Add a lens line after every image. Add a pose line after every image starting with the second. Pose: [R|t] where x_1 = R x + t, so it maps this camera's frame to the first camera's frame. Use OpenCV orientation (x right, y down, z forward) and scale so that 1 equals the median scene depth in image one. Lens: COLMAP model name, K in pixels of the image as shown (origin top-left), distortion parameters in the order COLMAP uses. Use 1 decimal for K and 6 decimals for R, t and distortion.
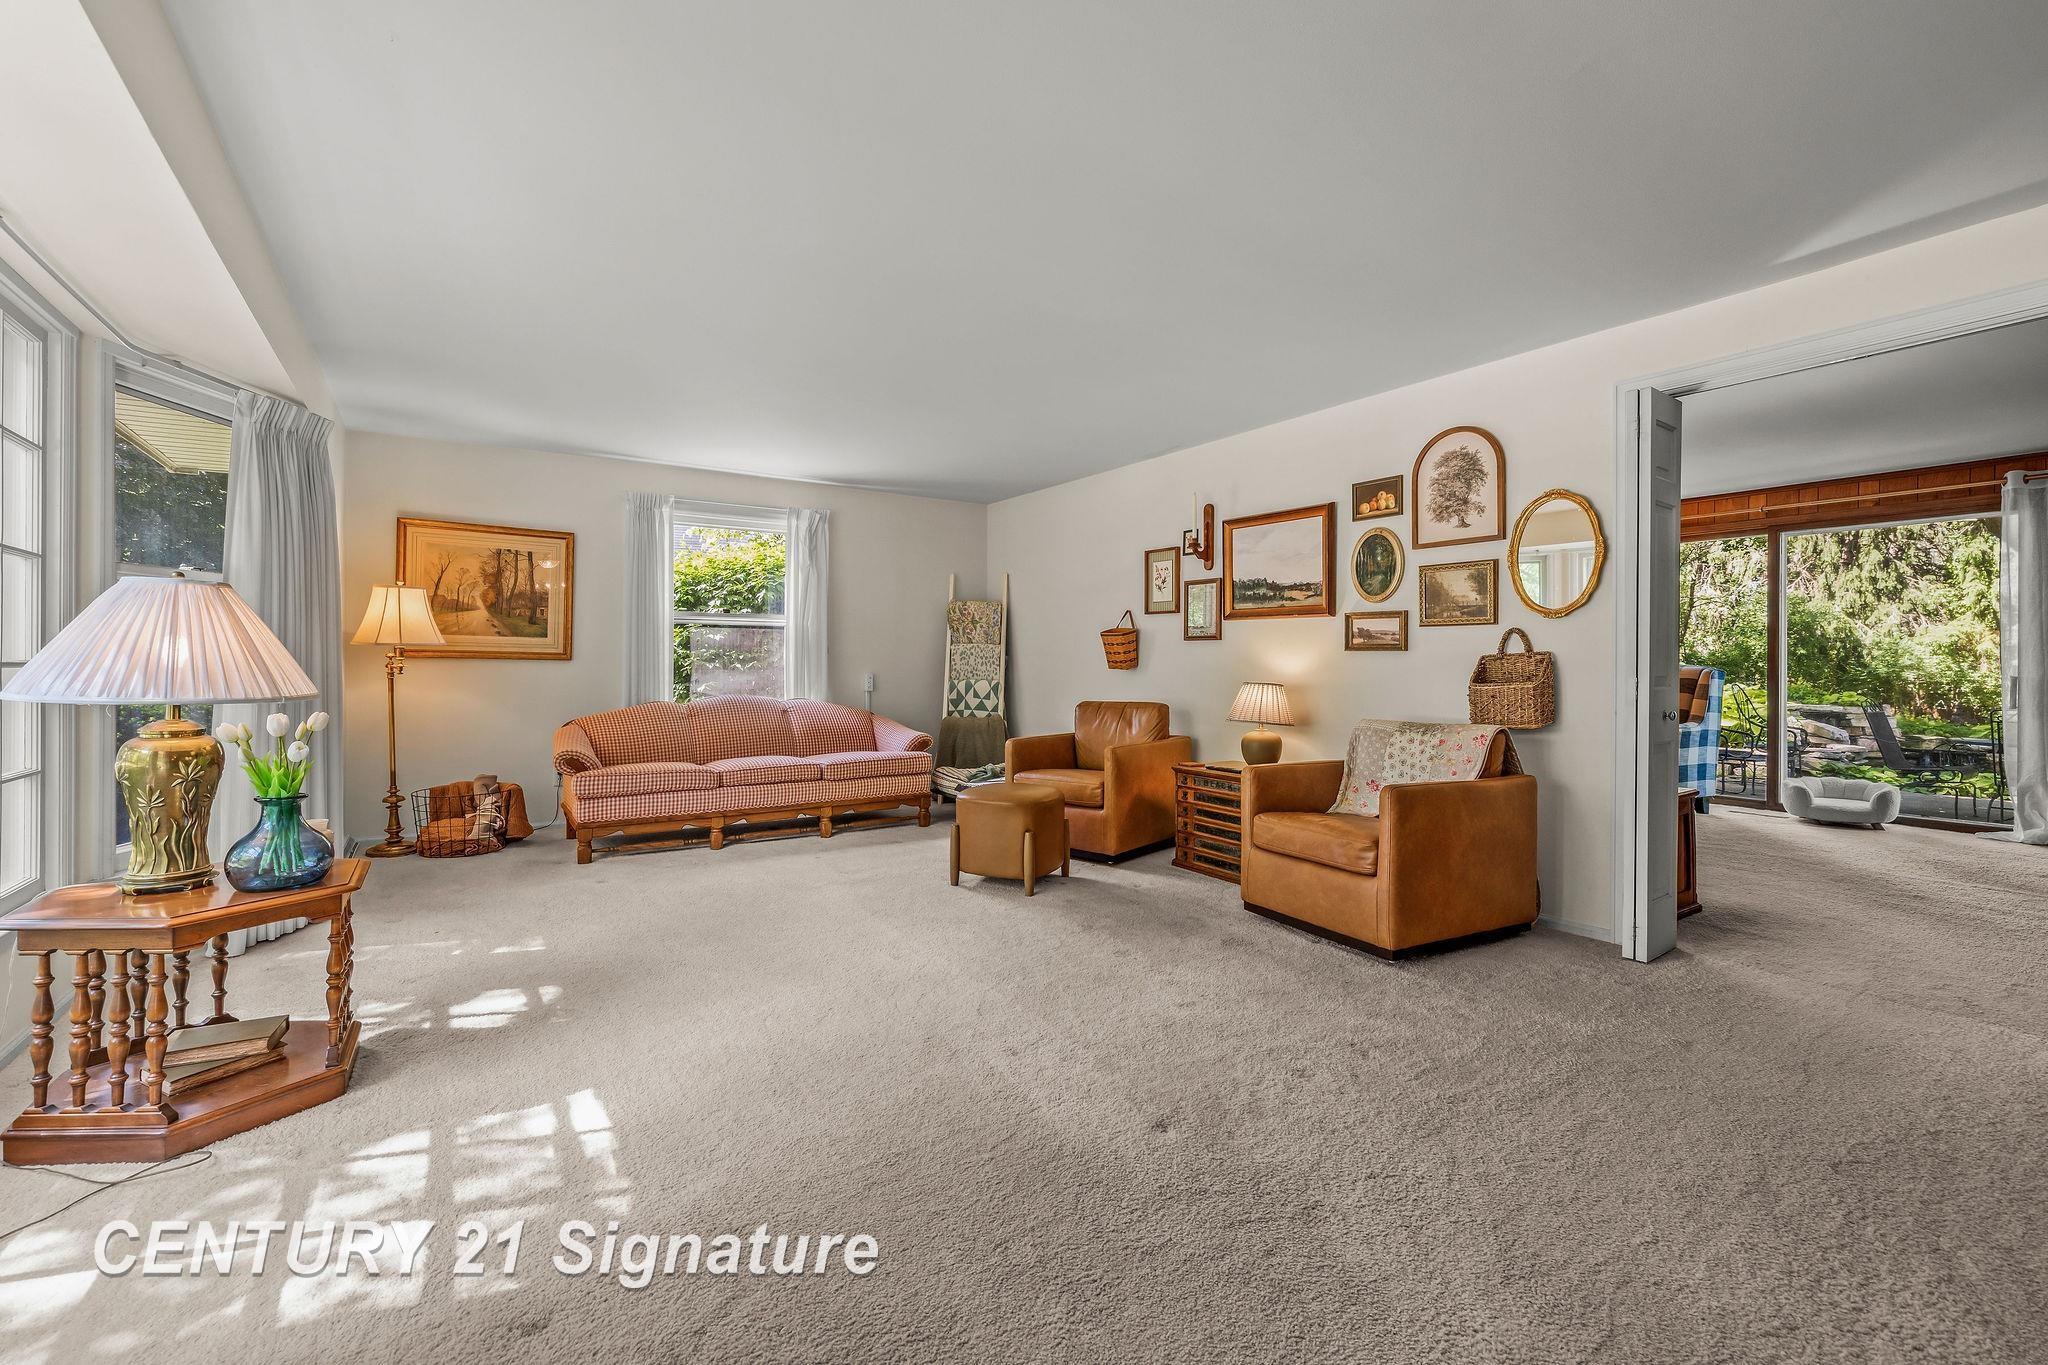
lens RADIAL K [[885.0, 0, 1024.9], [0, 885.0, 664.8], [0, 0, 1]] dist [-0.000046, 0.000011]
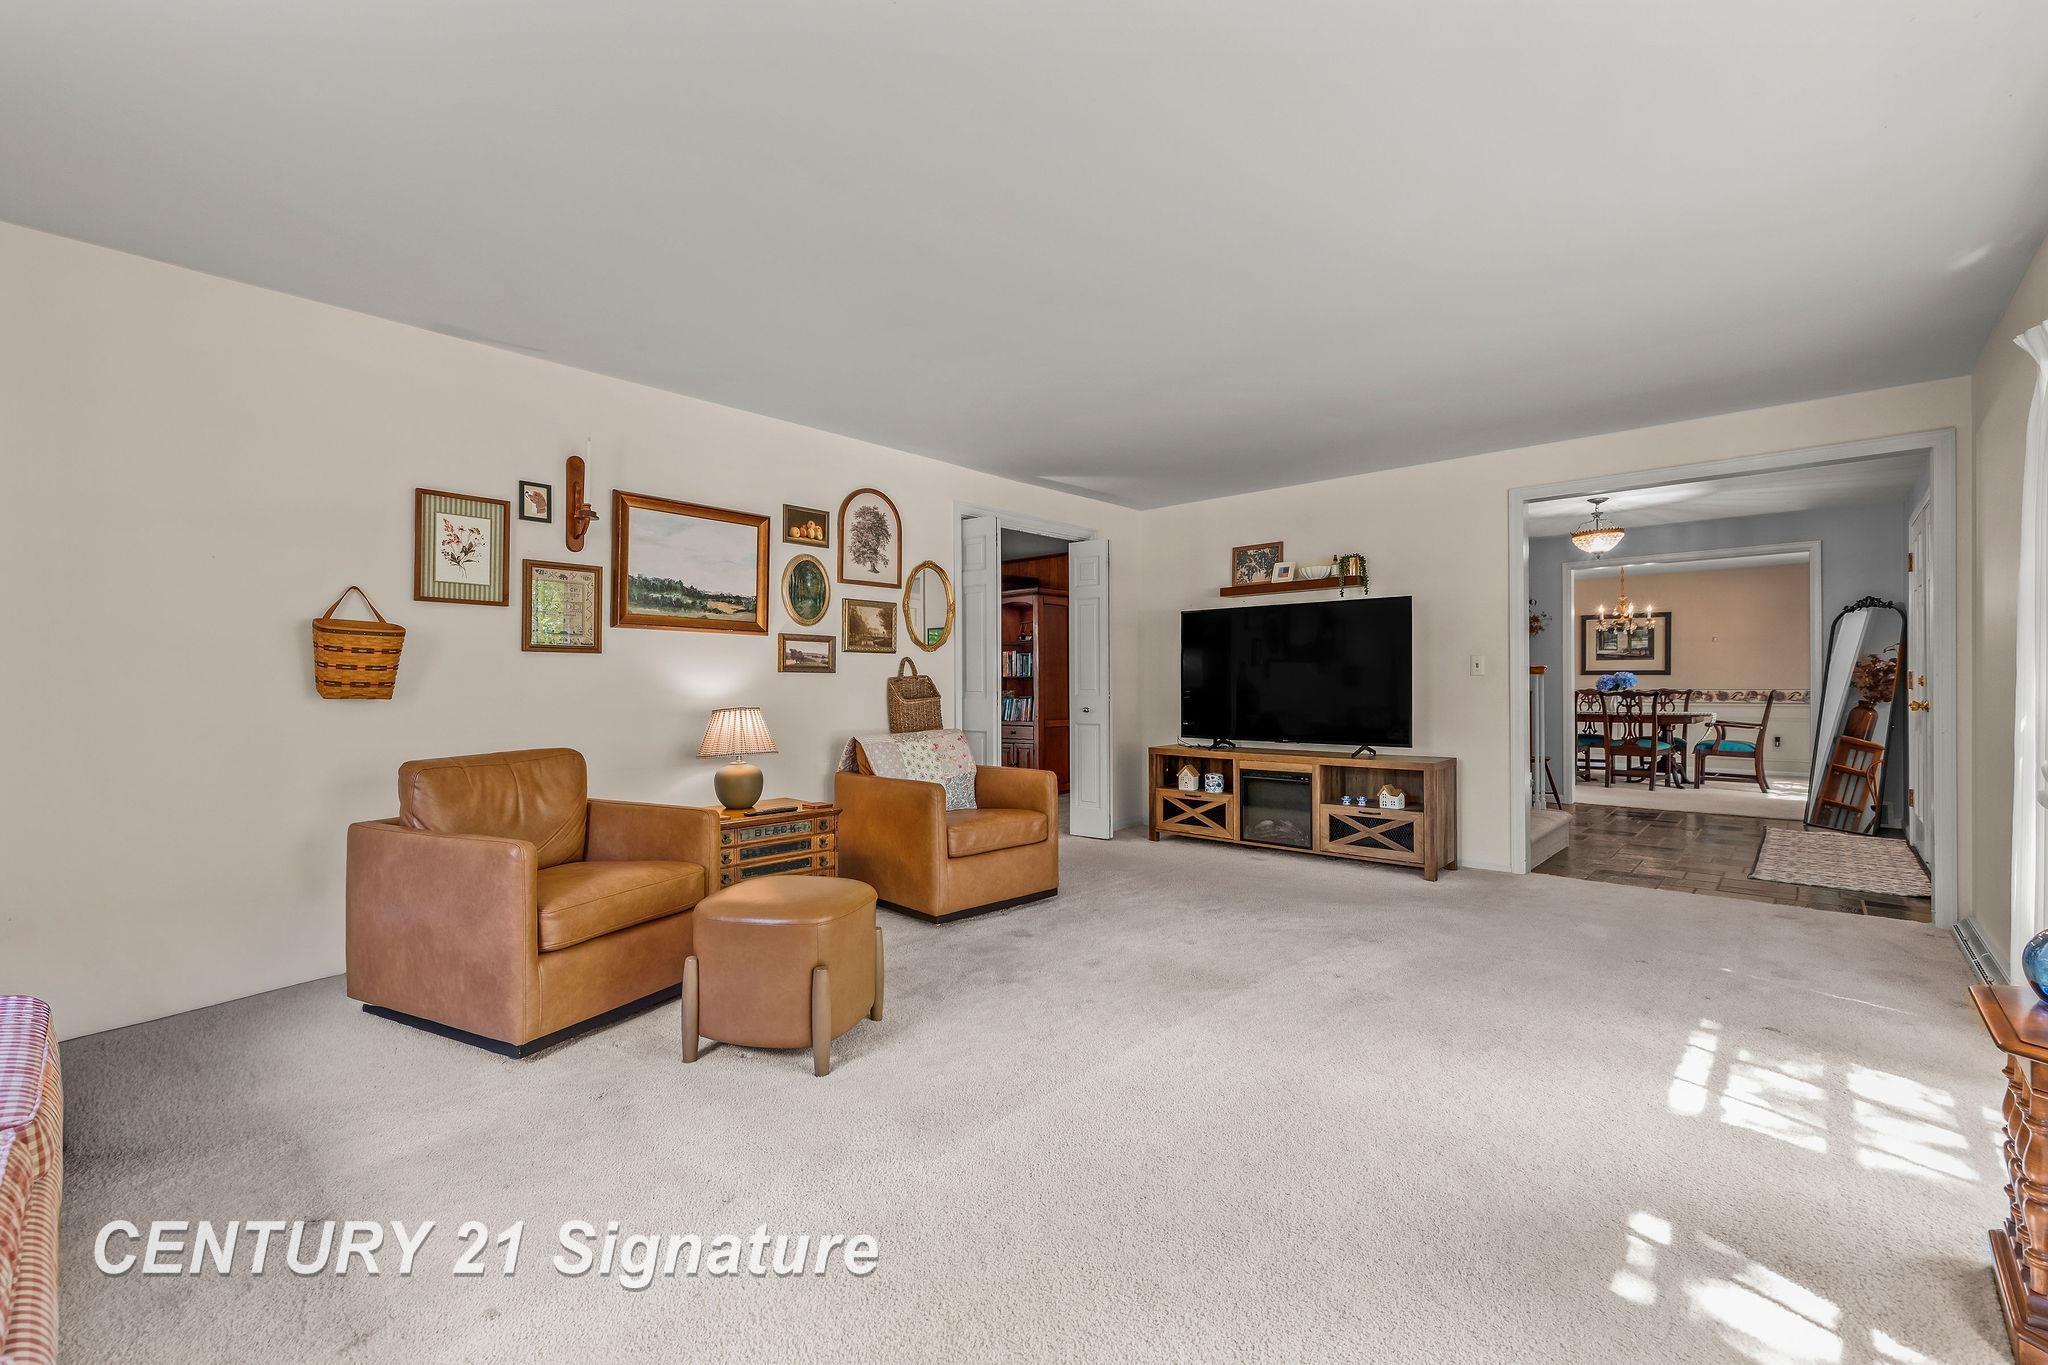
lens RADIAL K [[855.9, 0, 1021.8], [0, 855.9, 684.4], [0, 0, 1]] dist [0.000143, -0.000313]
pose [[-0.238454, -0.003063, 0.971149, -0.636605], [0.004401, 0.999981, 0.004235, -0.004873], [-0.971144, 0.005284, -0.238437, 0.985989]]
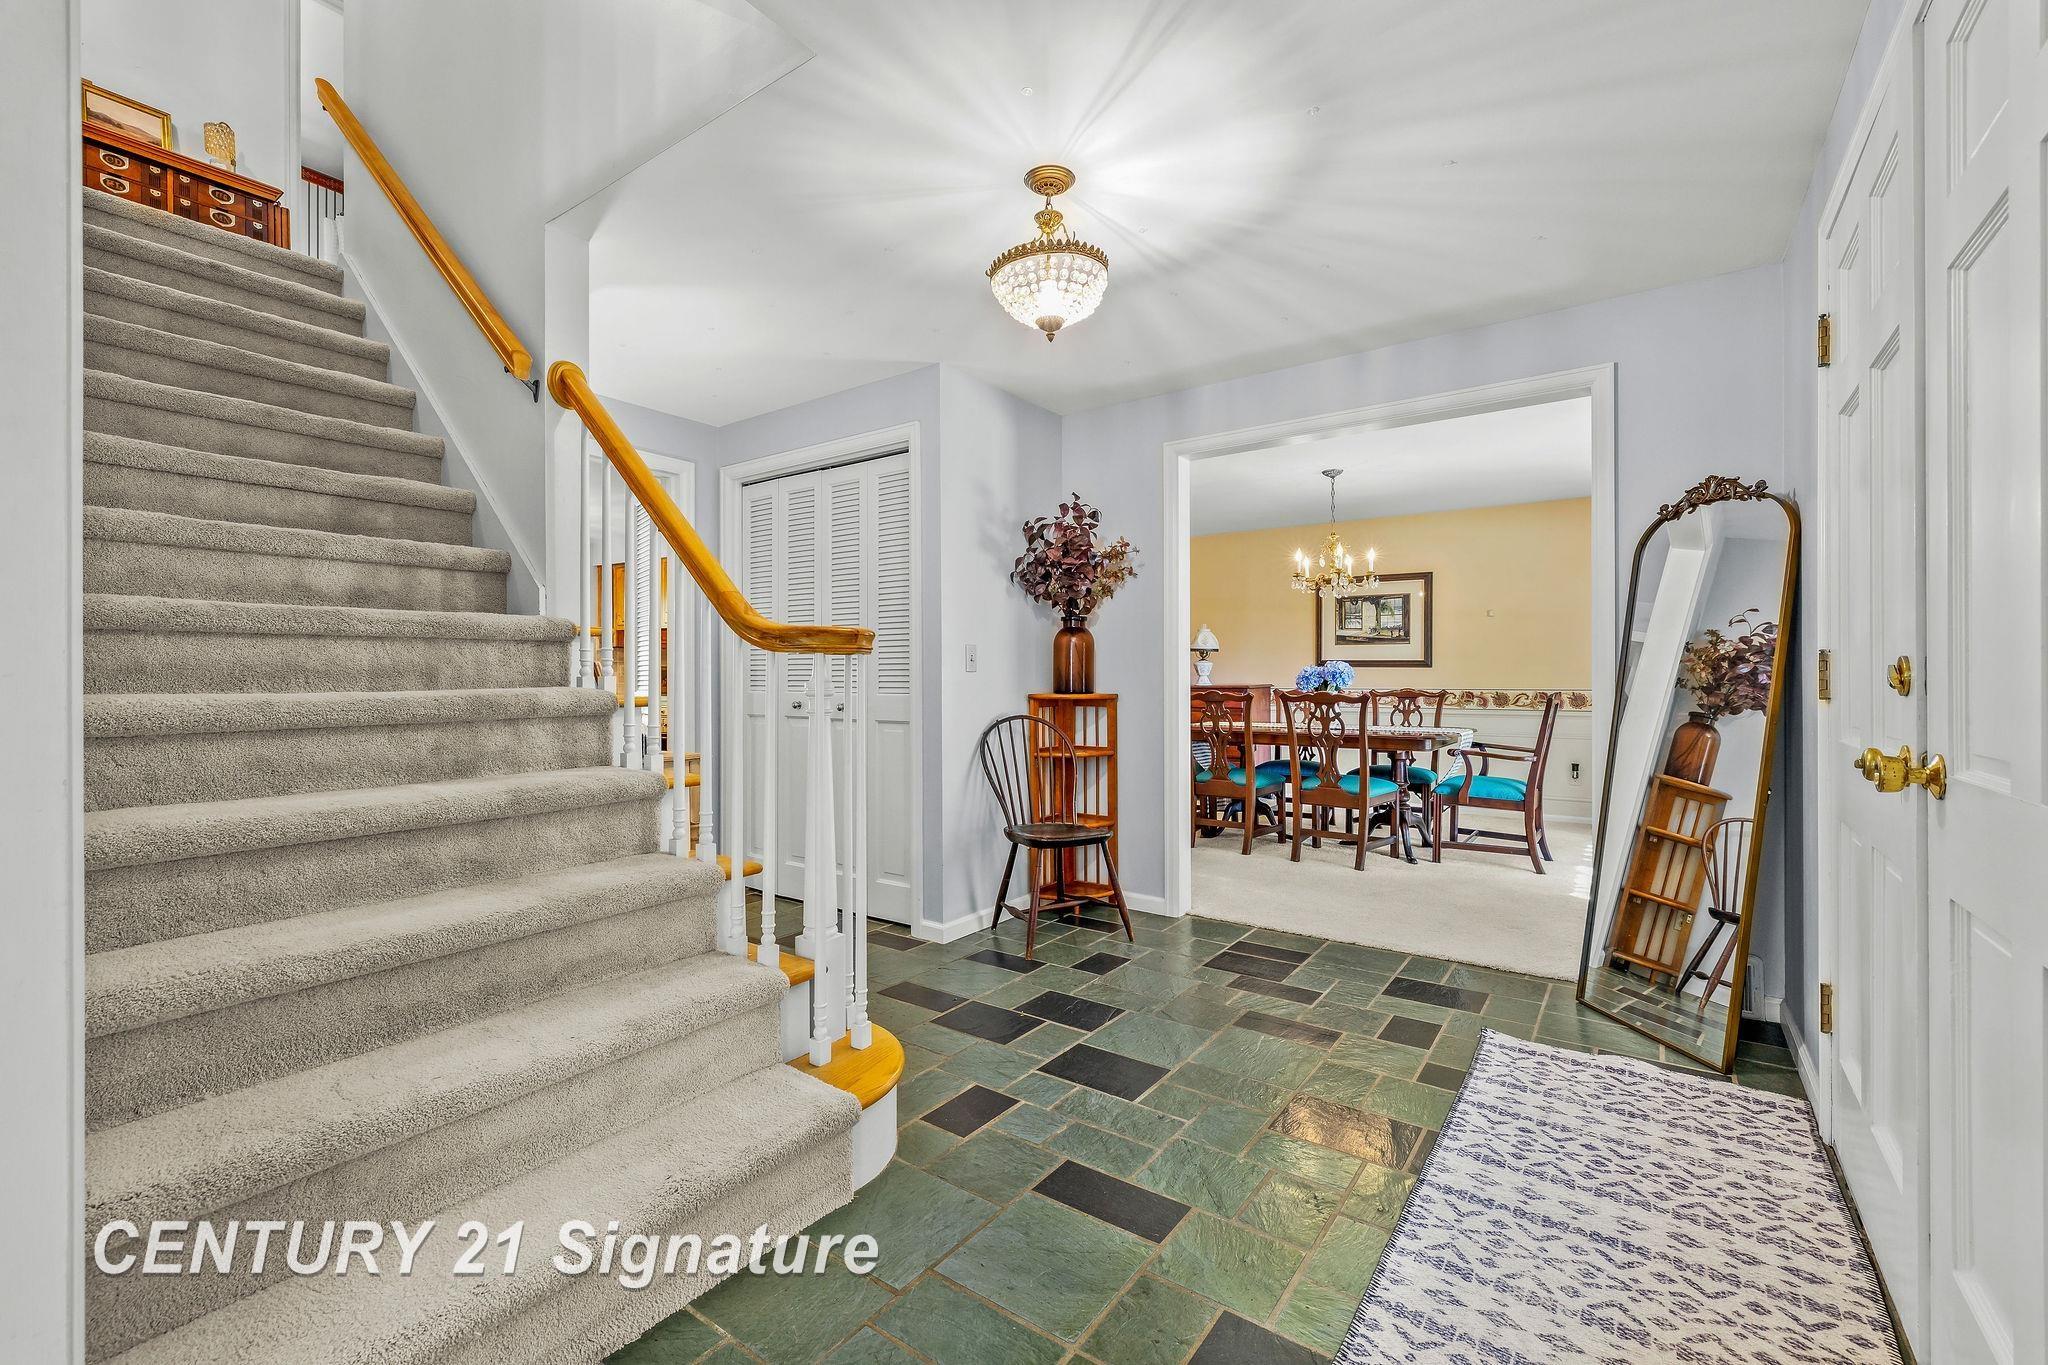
lens RADIAL K [[871.9, 0, 1015.6], [0, 871.9, 679.0], [0, 0, 1]] dist [0.001219, 0.000133]
pose [[-0.350483, -0.004068, 0.936560, -0.471003], [0.001491, 0.999987, 0.004901, -0.003742], [-0.936568, 0.003114, -0.350472, 0.719687]]
